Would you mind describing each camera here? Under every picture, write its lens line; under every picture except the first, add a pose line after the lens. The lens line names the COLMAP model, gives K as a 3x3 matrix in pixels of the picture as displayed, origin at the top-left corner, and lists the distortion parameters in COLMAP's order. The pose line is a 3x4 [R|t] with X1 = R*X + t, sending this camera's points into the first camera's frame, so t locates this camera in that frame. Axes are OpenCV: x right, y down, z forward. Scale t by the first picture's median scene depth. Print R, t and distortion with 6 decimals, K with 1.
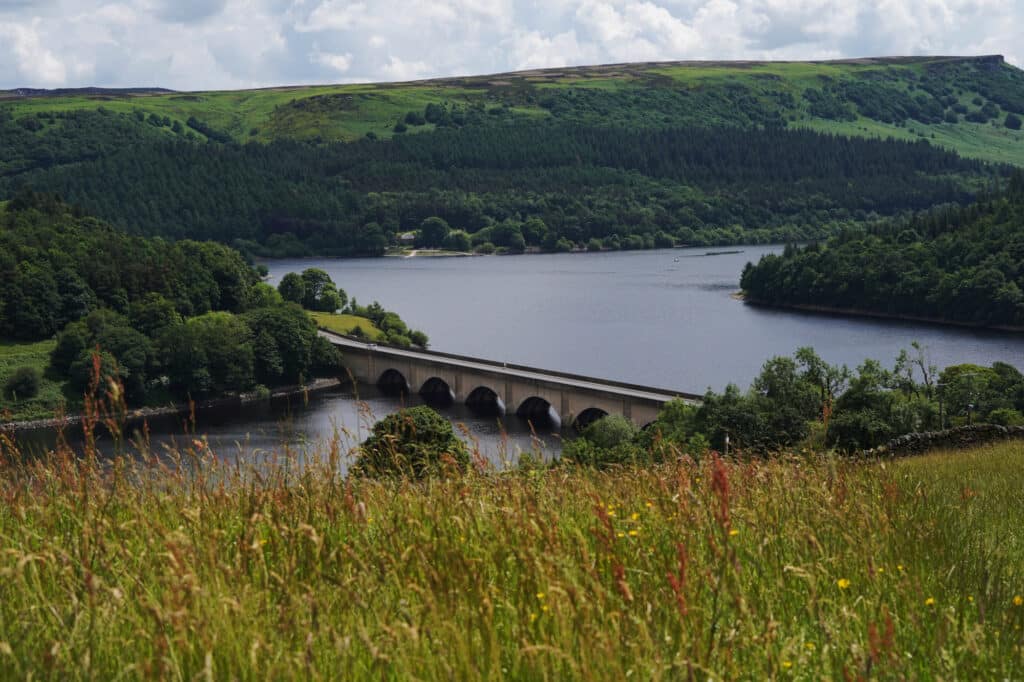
lens RADIAL K [[1700.0, 0, 512.0], [0, 1700.0, 341.0], [0, 0, 1]] dist [0.005971, -0.090695]
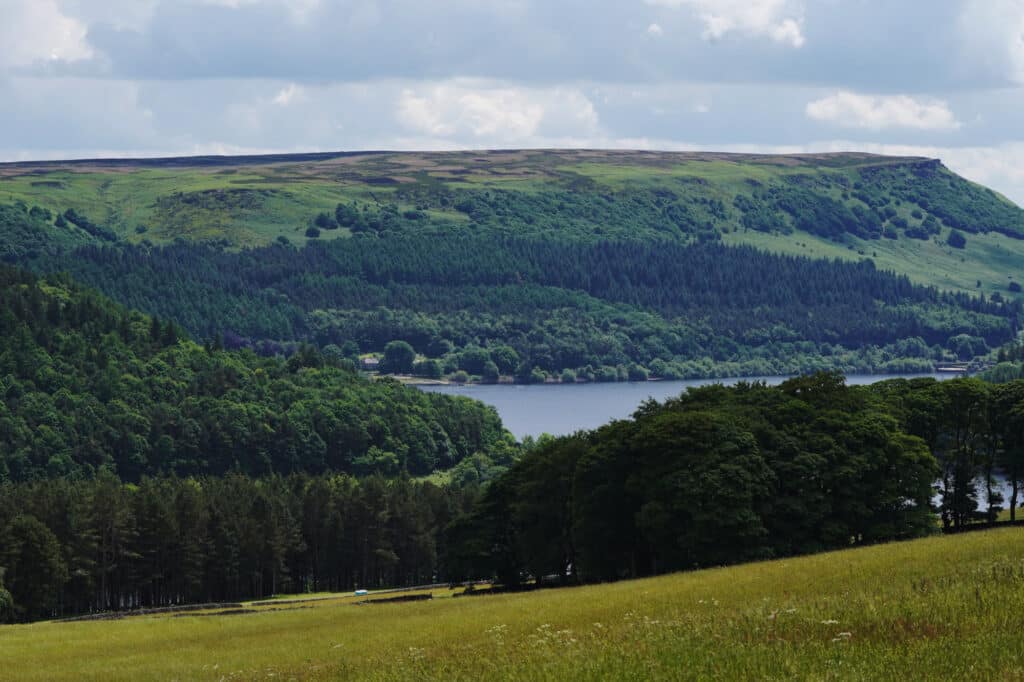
lens RADIAL K [[2472.7, 0, 512.0], [0, 2472.7, 341.0], [0, 0, 1]] dist [-0.070029, 0.037112]
pose [[0.988642, 0.030464, 0.147167, -0.142656], [-0.022748, 0.998291, -0.053830, -0.000575], [-0.148556, 0.049871, 0.987646, -0.276883]]
